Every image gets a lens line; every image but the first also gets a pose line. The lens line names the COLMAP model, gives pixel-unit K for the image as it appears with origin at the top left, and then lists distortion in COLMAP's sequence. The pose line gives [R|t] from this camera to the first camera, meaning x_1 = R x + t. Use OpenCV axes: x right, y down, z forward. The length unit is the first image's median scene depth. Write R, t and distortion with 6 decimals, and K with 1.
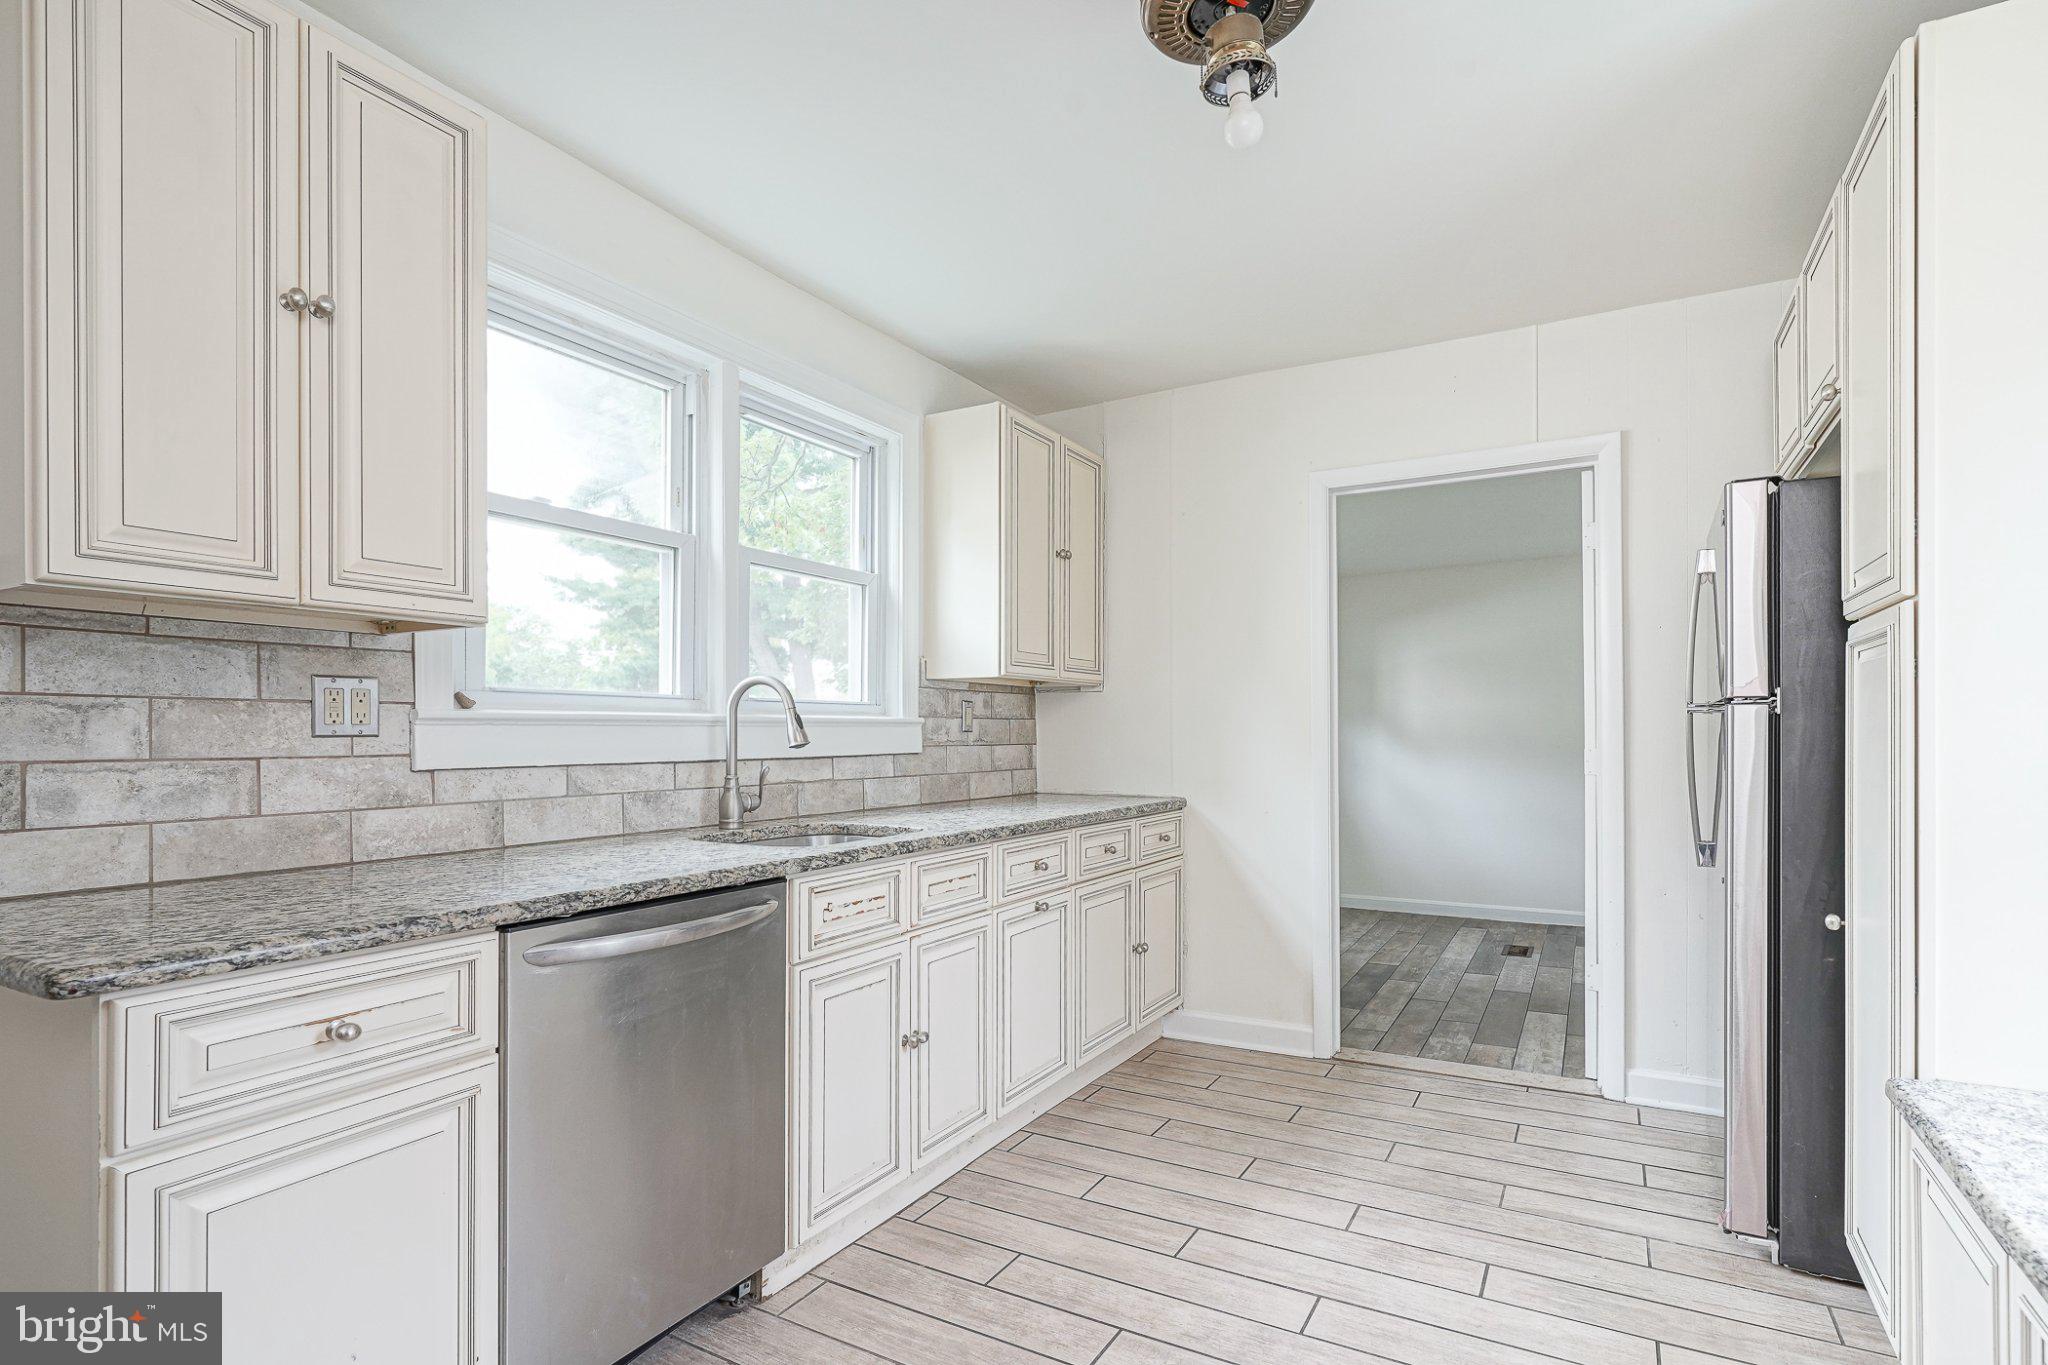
lens RADIAL K [[1064.5, 0, 970.8], [0, 1064.5, 727.5], [0, 0, 1]] dist [-0.009284, 0.006834]
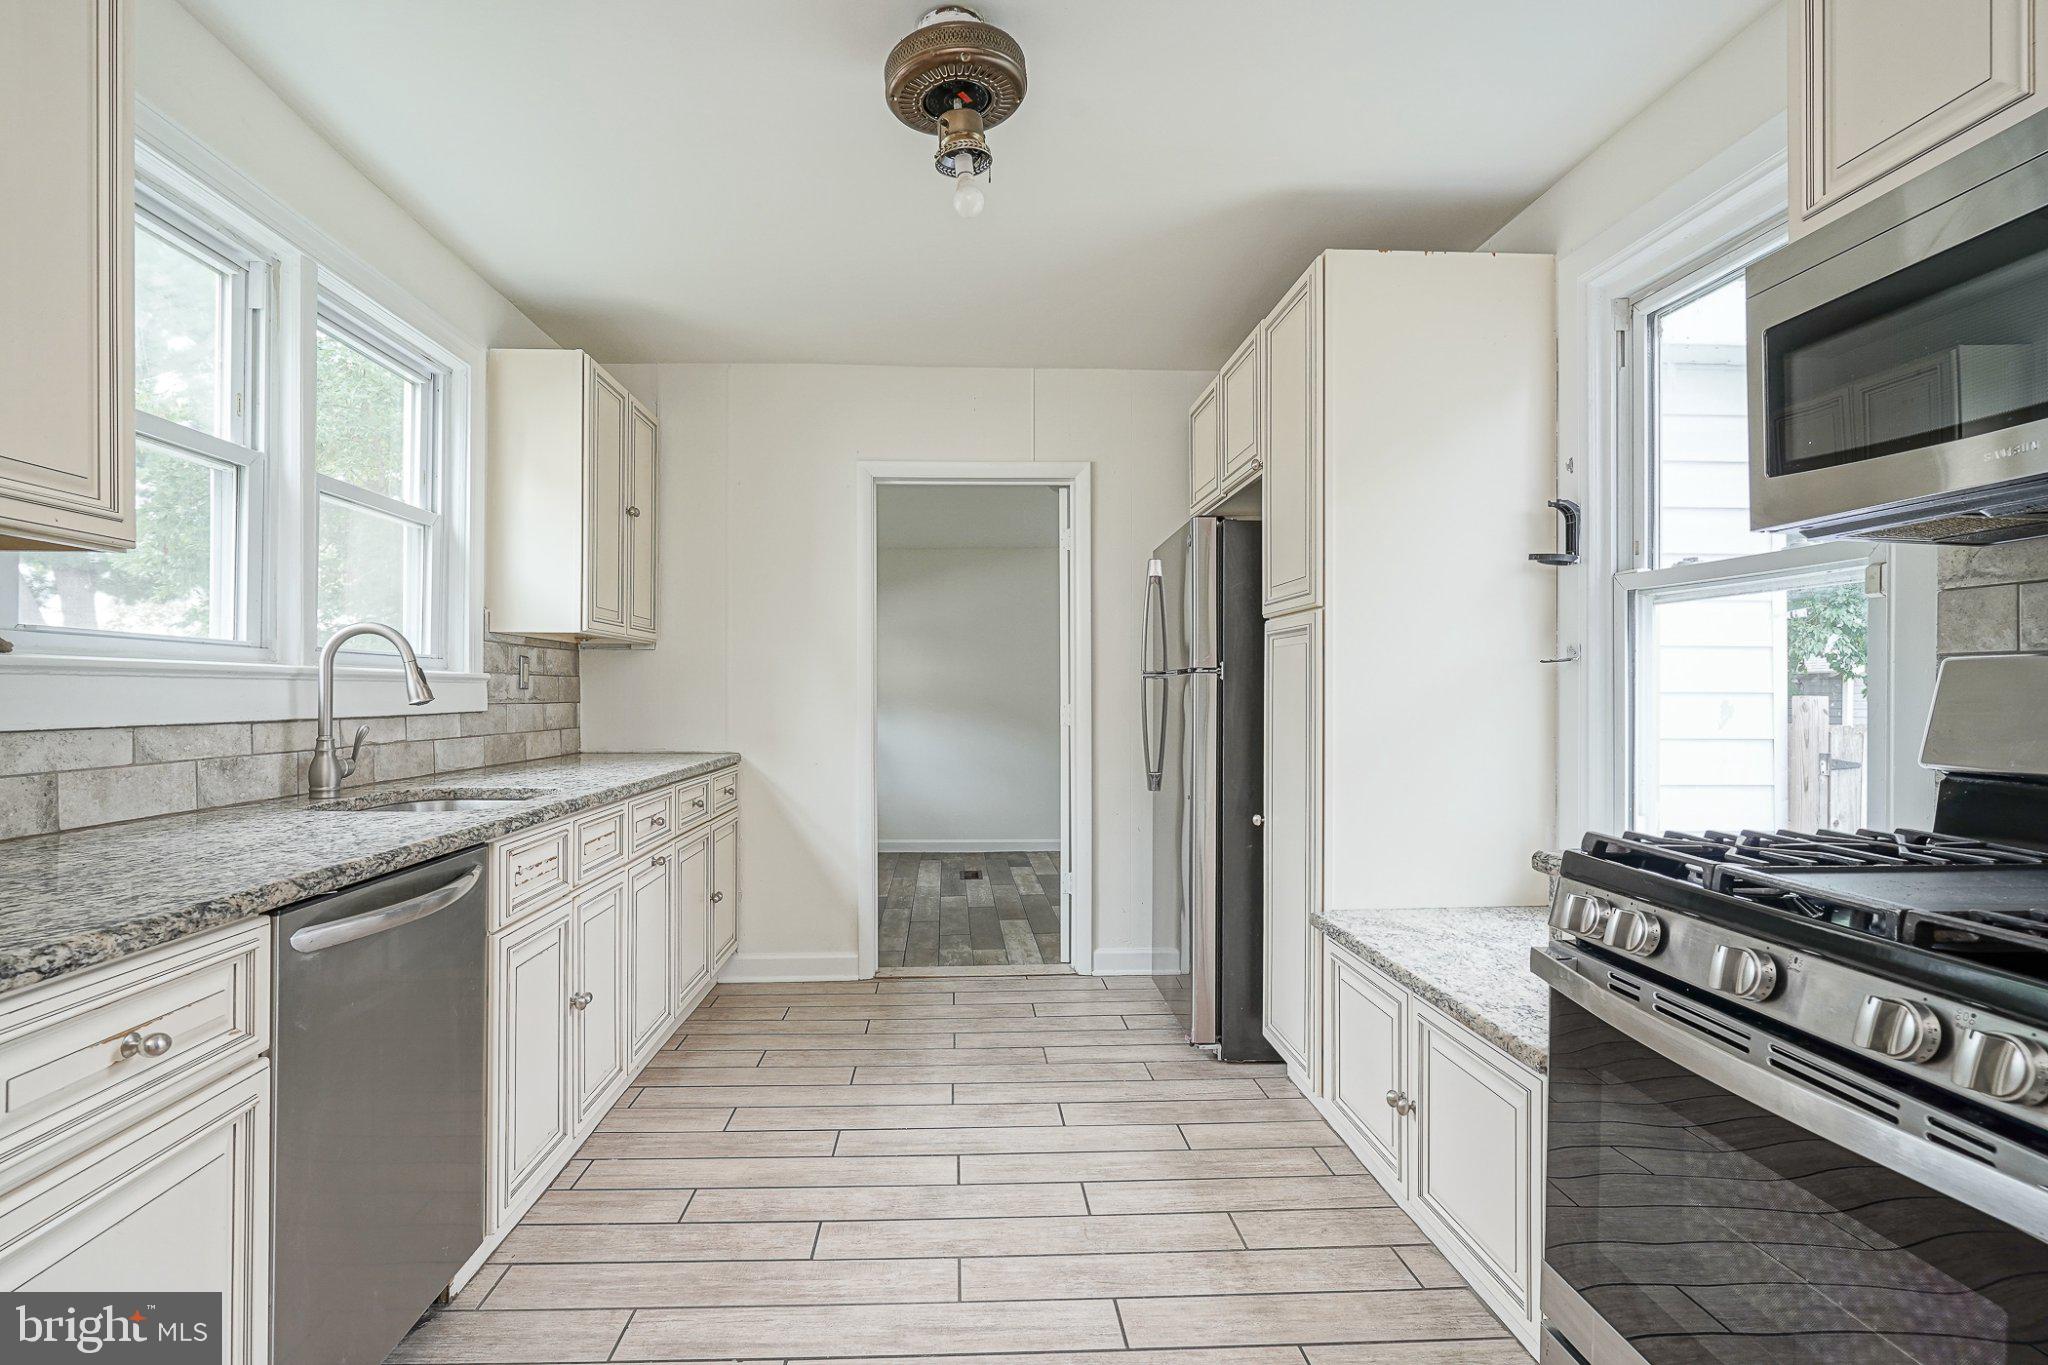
lens RADIAL K [[1064.5, 0, 1006.1], [0, 1064.5, 683.2], [0, 0, 1]] dist [-0.009284, 0.006834]
pose [[0.826804, 0.009945, 0.562403, -0.254946], [-0.007635, 0.999950, -0.006458, 0.002726], [-0.562439, 0.001045, 0.826838, -0.029674]]
